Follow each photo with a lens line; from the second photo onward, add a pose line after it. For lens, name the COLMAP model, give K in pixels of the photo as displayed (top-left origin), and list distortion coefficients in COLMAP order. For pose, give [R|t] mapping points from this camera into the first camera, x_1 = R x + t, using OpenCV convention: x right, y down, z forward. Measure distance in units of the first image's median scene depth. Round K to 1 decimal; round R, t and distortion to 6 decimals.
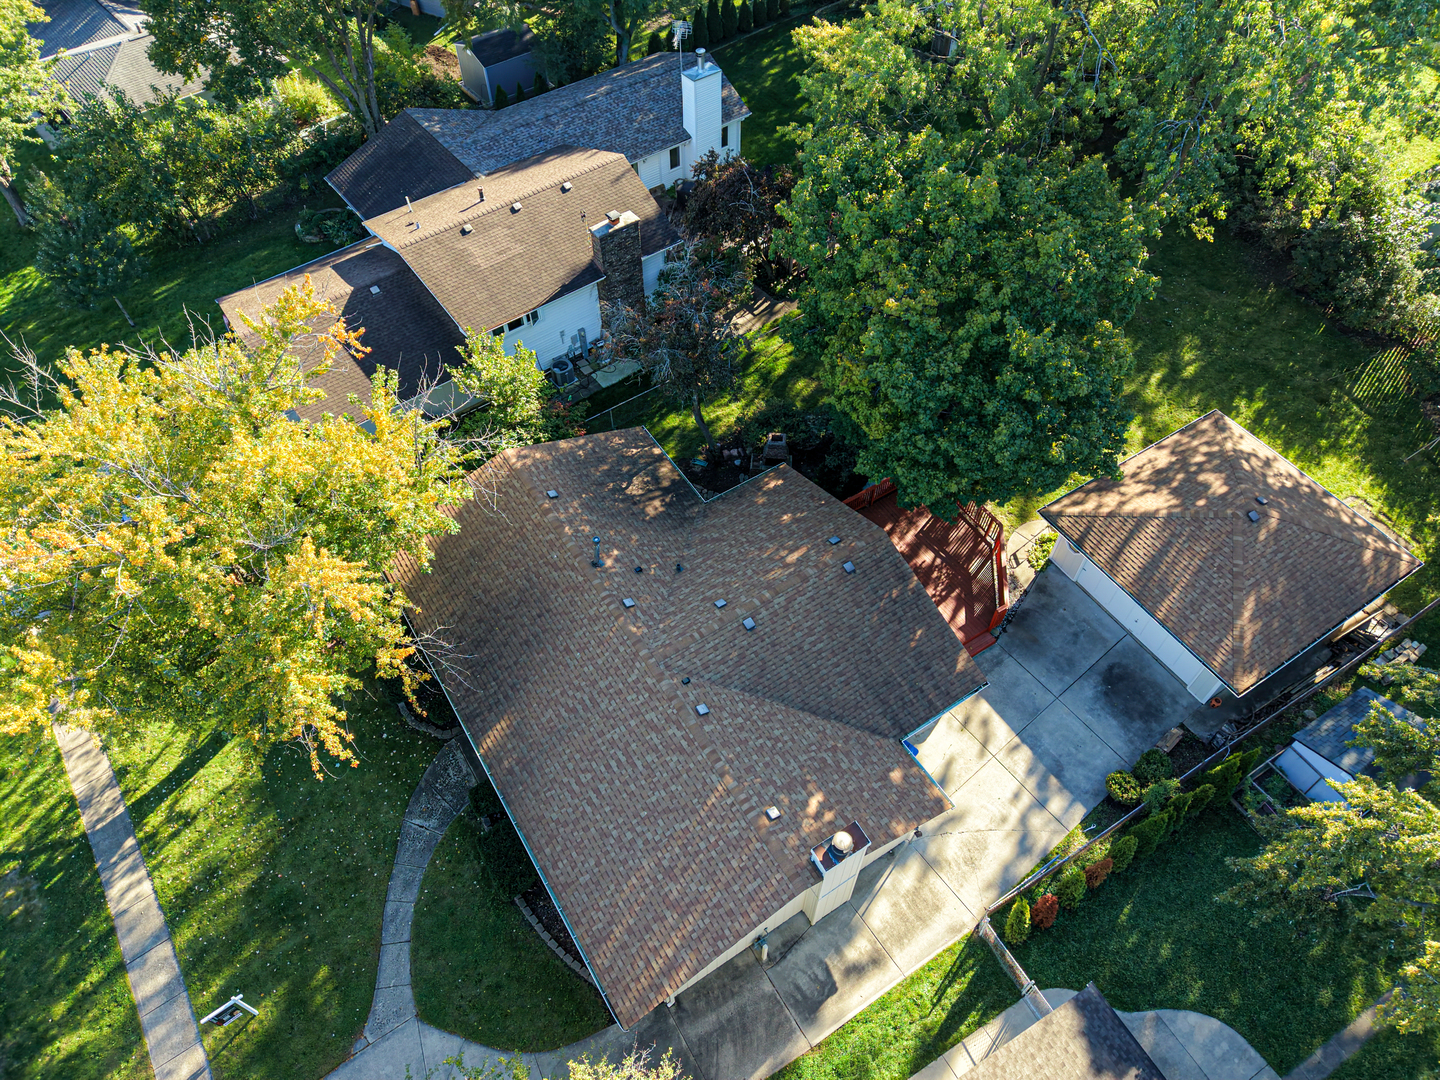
lens RADIAL K [[991.7, 0, 709.7], [0, 991.7, 530.2], [0, 0, 1]] dist [0.016672, -0.032791]
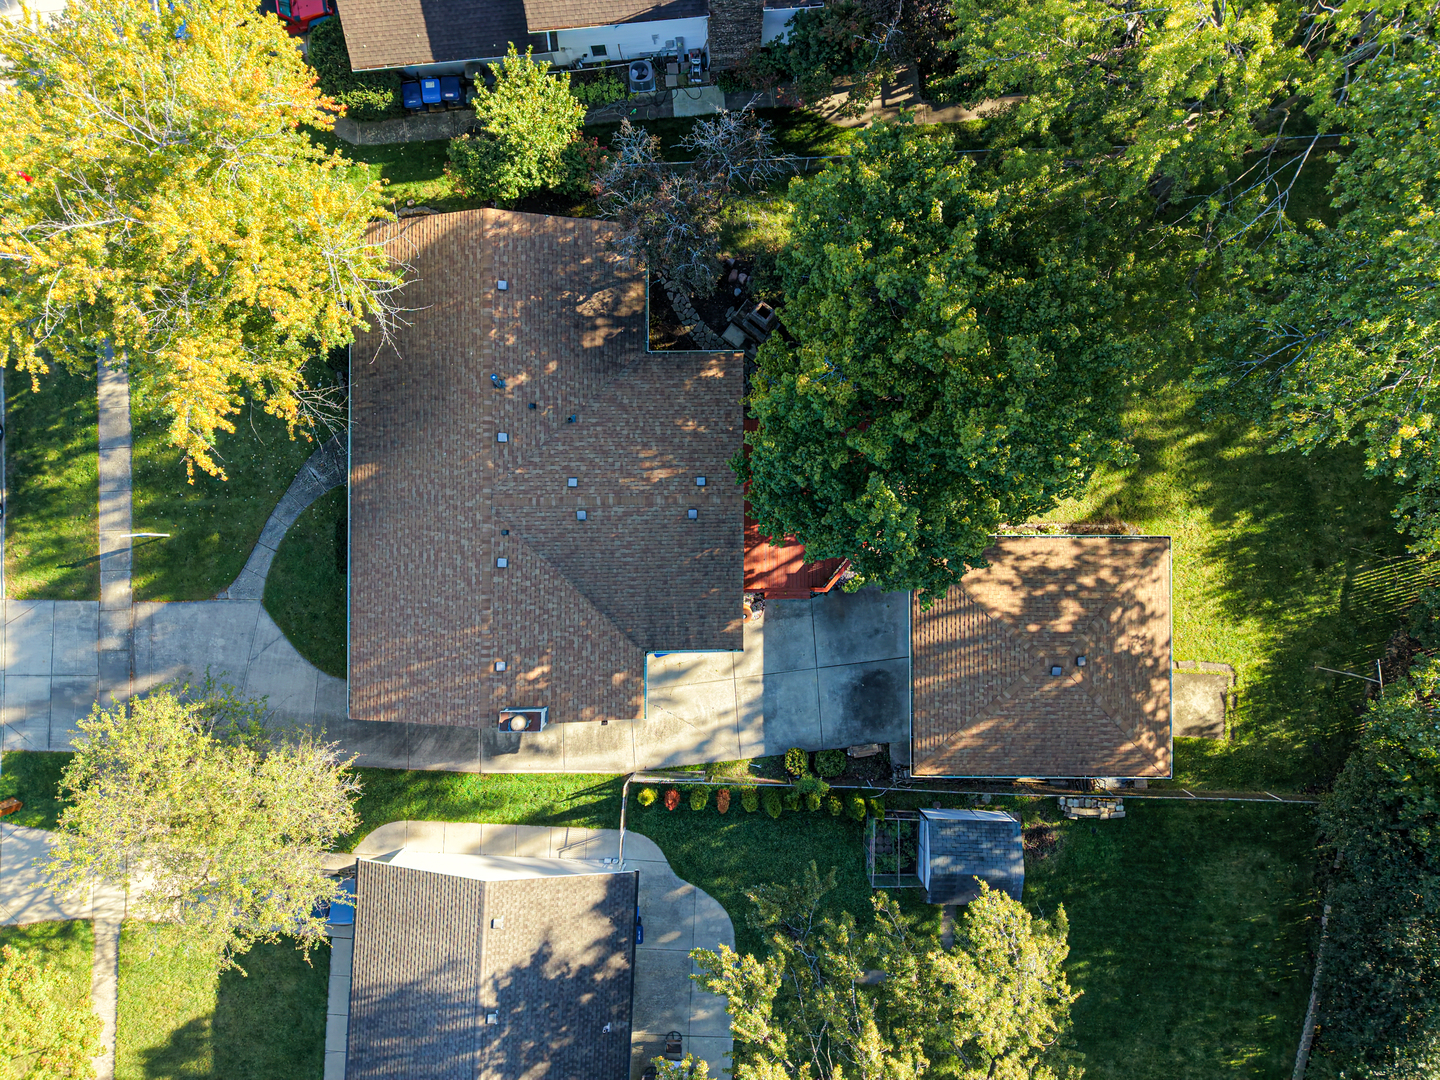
lens RADIAL K [[991.7, 0, 718.6], [0, 991.7, 543.3], [0, 0, 1]] dist [0.016672, -0.032791]
pose [[0.842569, 0.538586, 0.001361, 0.188875], [-0.422229, 0.658967, 0.622483, -0.657051], [0.334364, -0.525060, 0.782632, 0.142445]]
